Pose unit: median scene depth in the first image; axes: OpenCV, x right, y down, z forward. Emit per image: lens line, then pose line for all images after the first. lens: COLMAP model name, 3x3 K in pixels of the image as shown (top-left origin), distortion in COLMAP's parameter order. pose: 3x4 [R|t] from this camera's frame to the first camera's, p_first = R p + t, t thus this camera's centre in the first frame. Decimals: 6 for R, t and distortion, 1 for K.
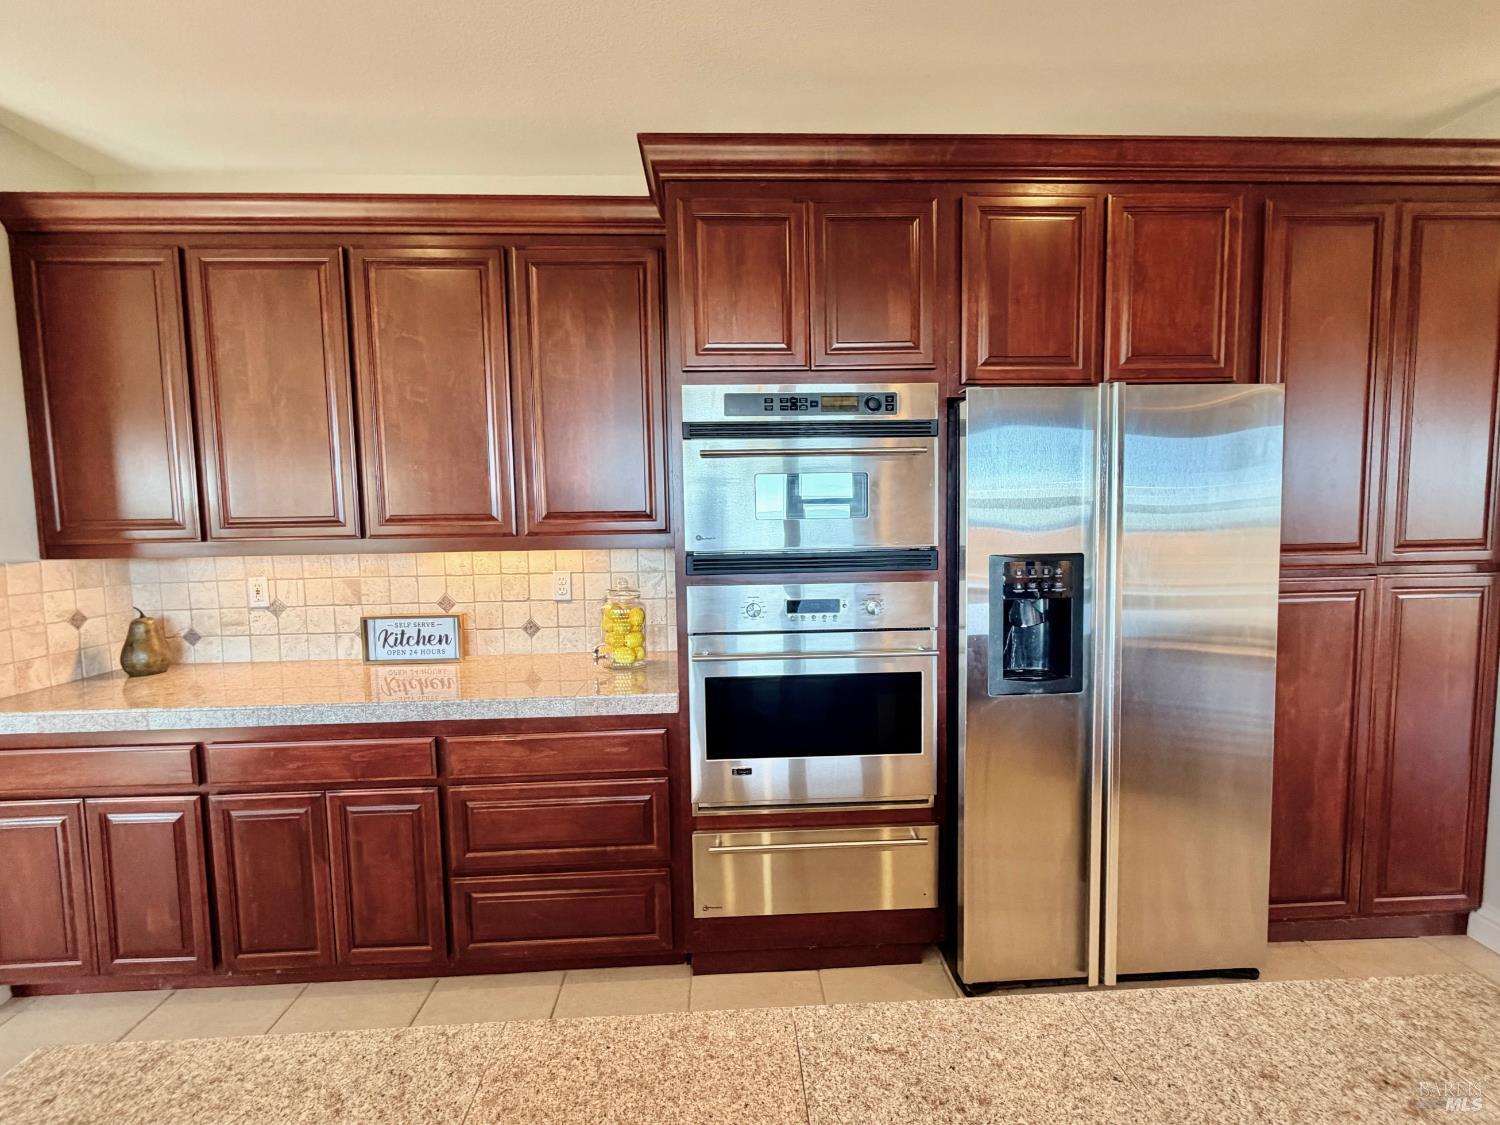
lens RADIAL K [[636.7, 0, 753.2], [0, 636.7, 562.0], [0, 0, 1]] dist [0.001403, -0.000150]
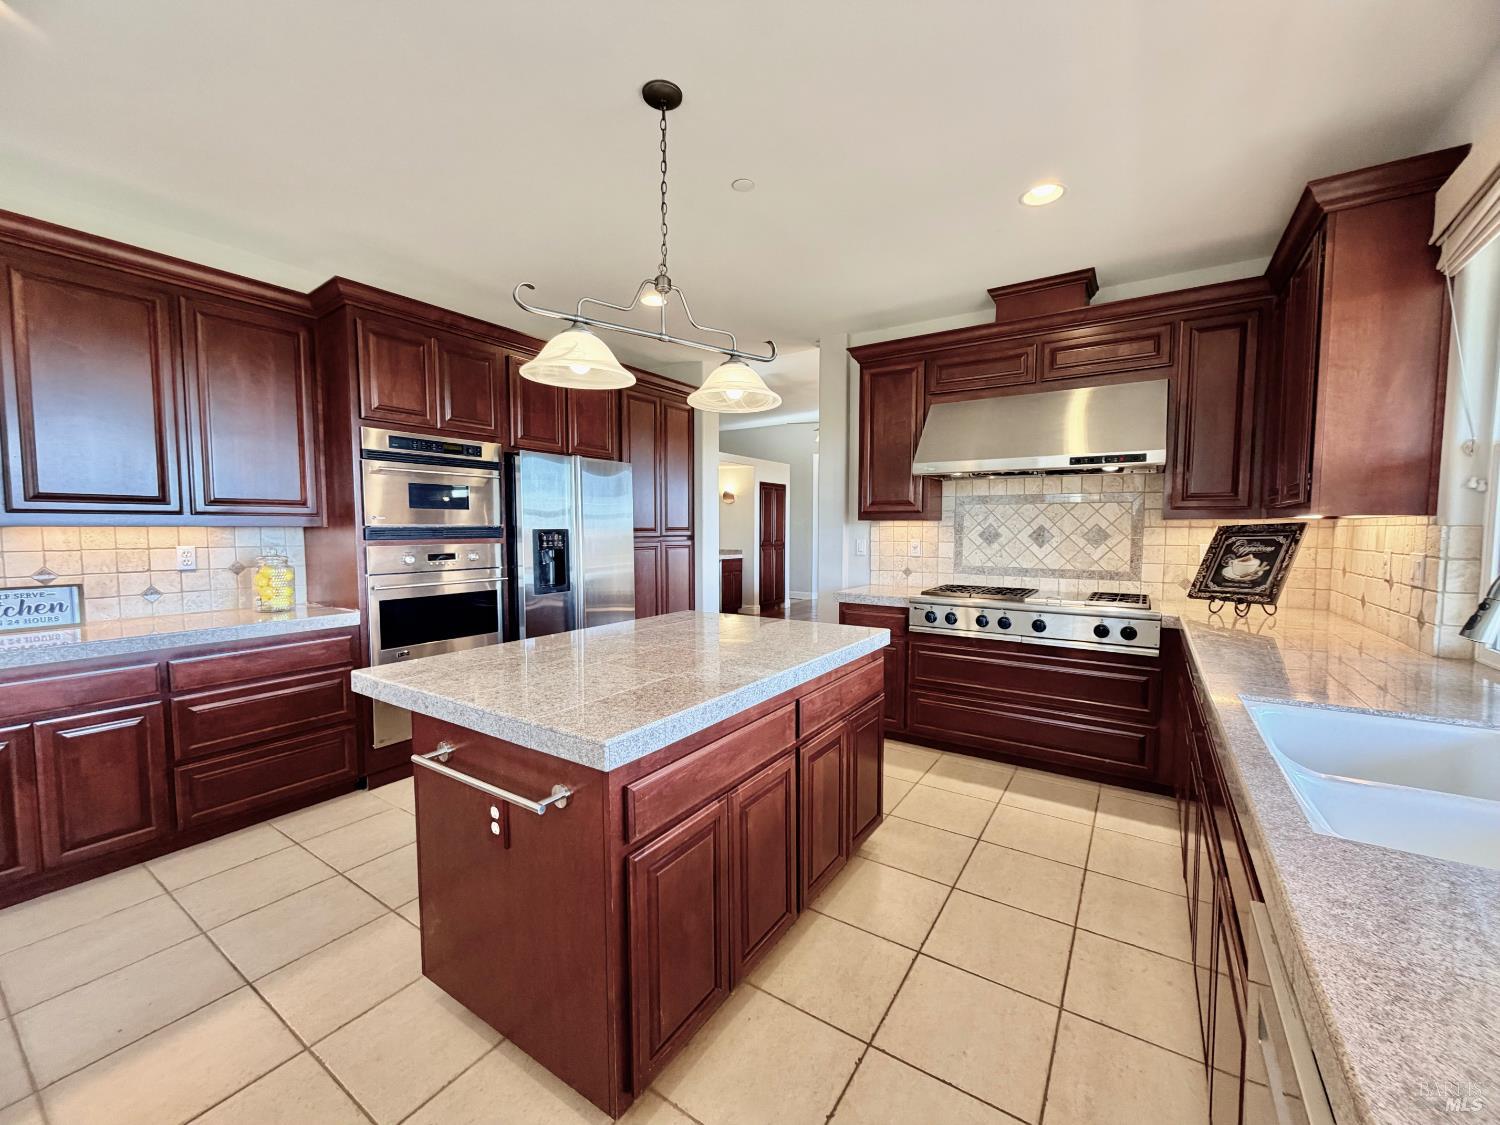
lens RADIAL K [[598.7, 0, 752.1], [0, 598.7, 565.0], [0, 0, 1]] dist [0.000523, 0.000094]
pose [[0.592212, -0.032575, 0.805123, -0.750598], [0.044982, 0.998961, 0.007331, 0.116947], [-0.804526, 0.031874, 0.593062, -0.725015]]
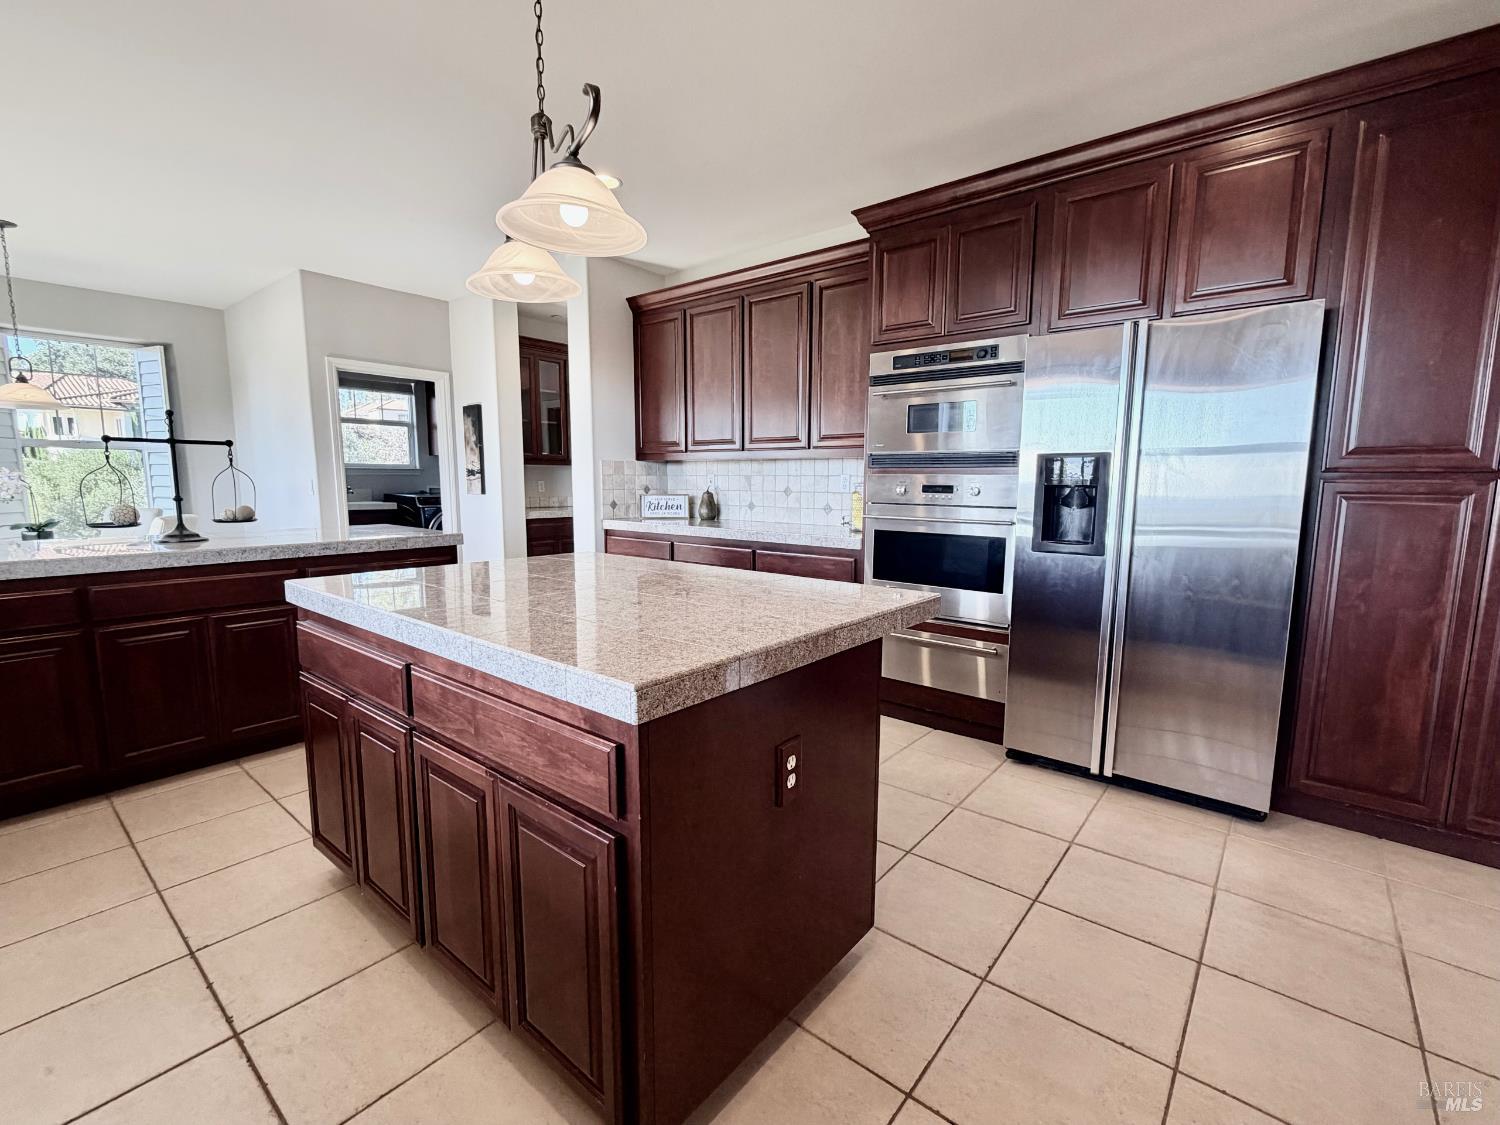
lens RADIAL K [[653.2, 0, 765.7], [0, 653.2, 560.8], [0, 0, 1]] dist [-0.000641, -0.000087]
pose [[0.752407, 0.104149, -0.650413, 0.821120], [-0.061932, 0.994232, 0.087560, 0.127305], [0.655780, -0.025599, 0.754518, -0.482097]]
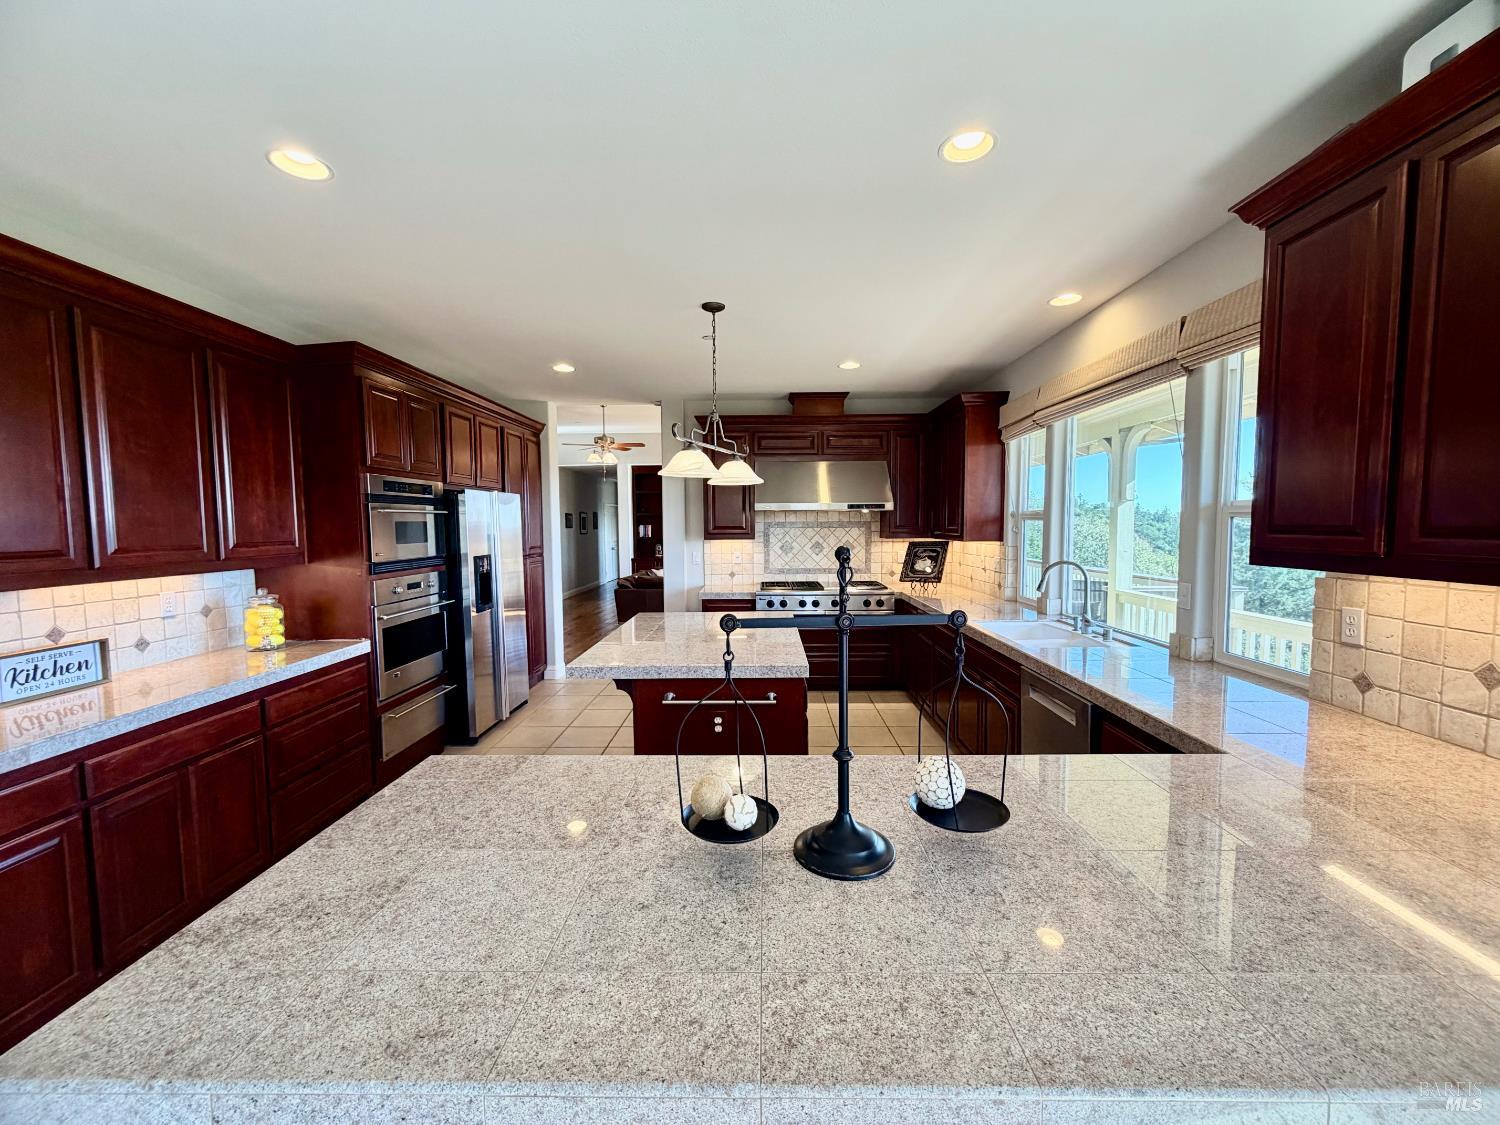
lens RADIAL K [[598.7, 0, 752.1], [0, 598.7, 565.0], [0, 0, 1]] dist [0.000523, 0.000094]
pose [[0.069488, -0.054118, 0.996114, -1.716974], [0.077564, 0.995798, 0.048690, -0.007594], [-0.994563, 0.073880, 0.073393, -0.225871]]
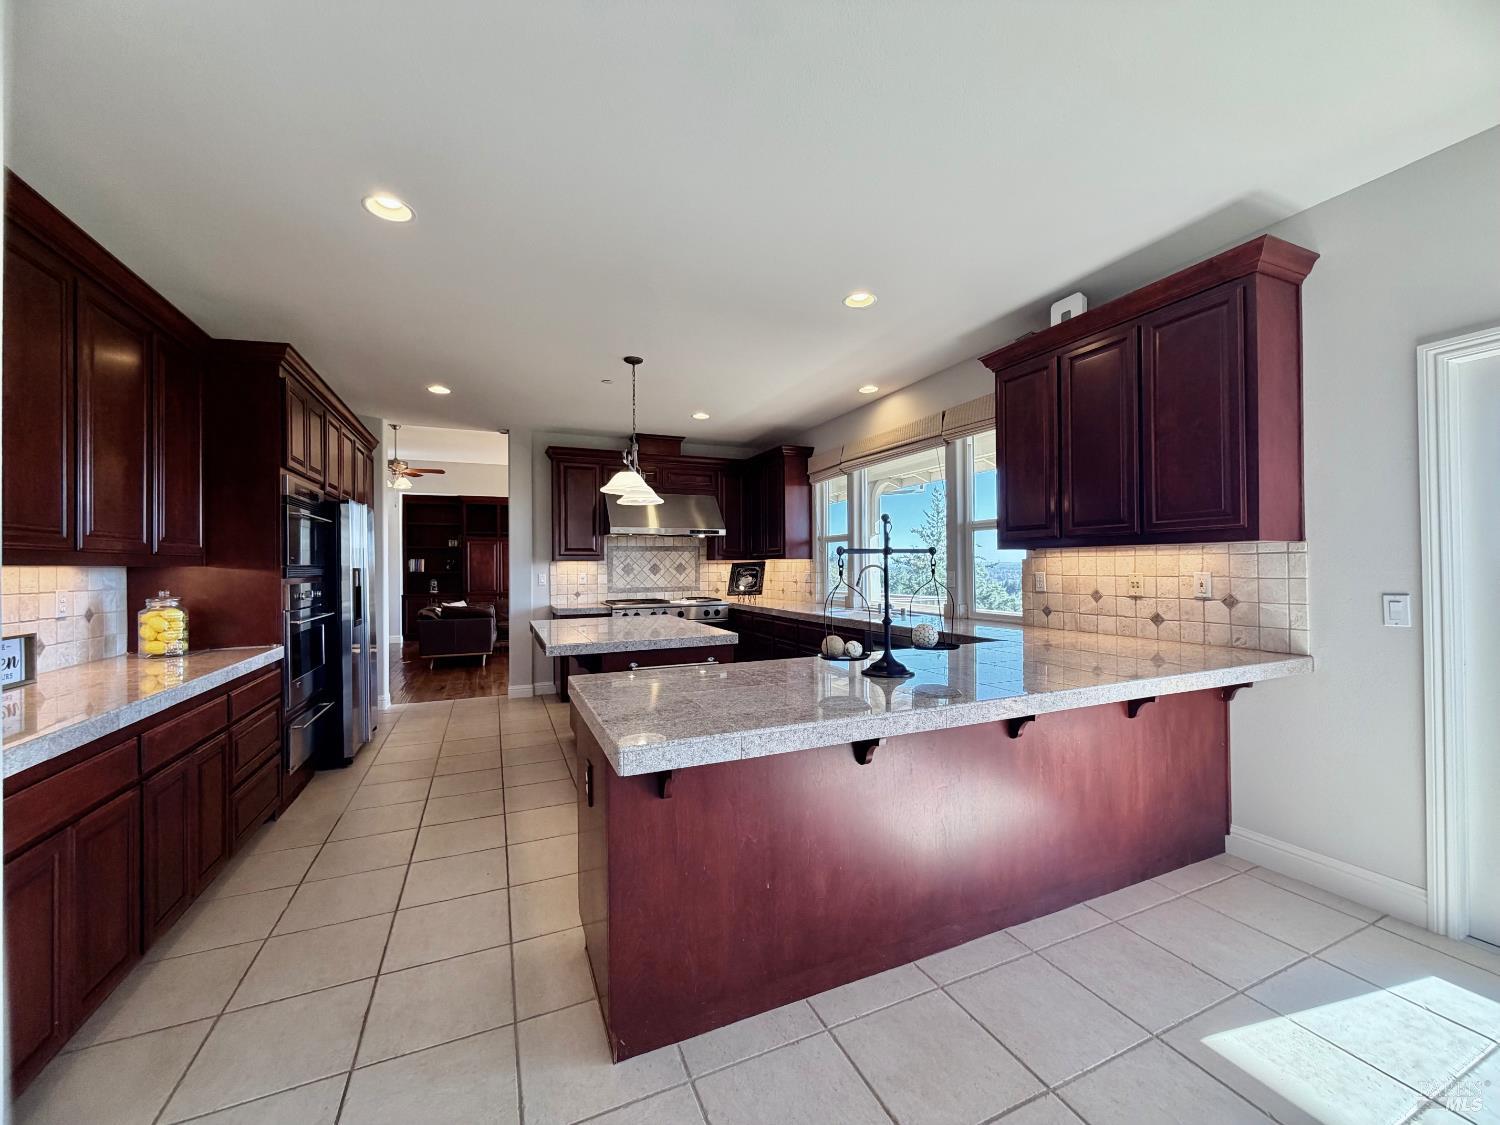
lens RADIAL K [[598.7, 0, 752.1], [0, 598.7, 565.0], [0, 0, 1]] dist [0.000523, 0.000094]
pose [[-0.353135, 0.022041, 0.935313, -2.097771], [0.081528, 0.996644, 0.007295, 0.075925], [-0.932013, 0.078830, -0.353747, 0.358798]]
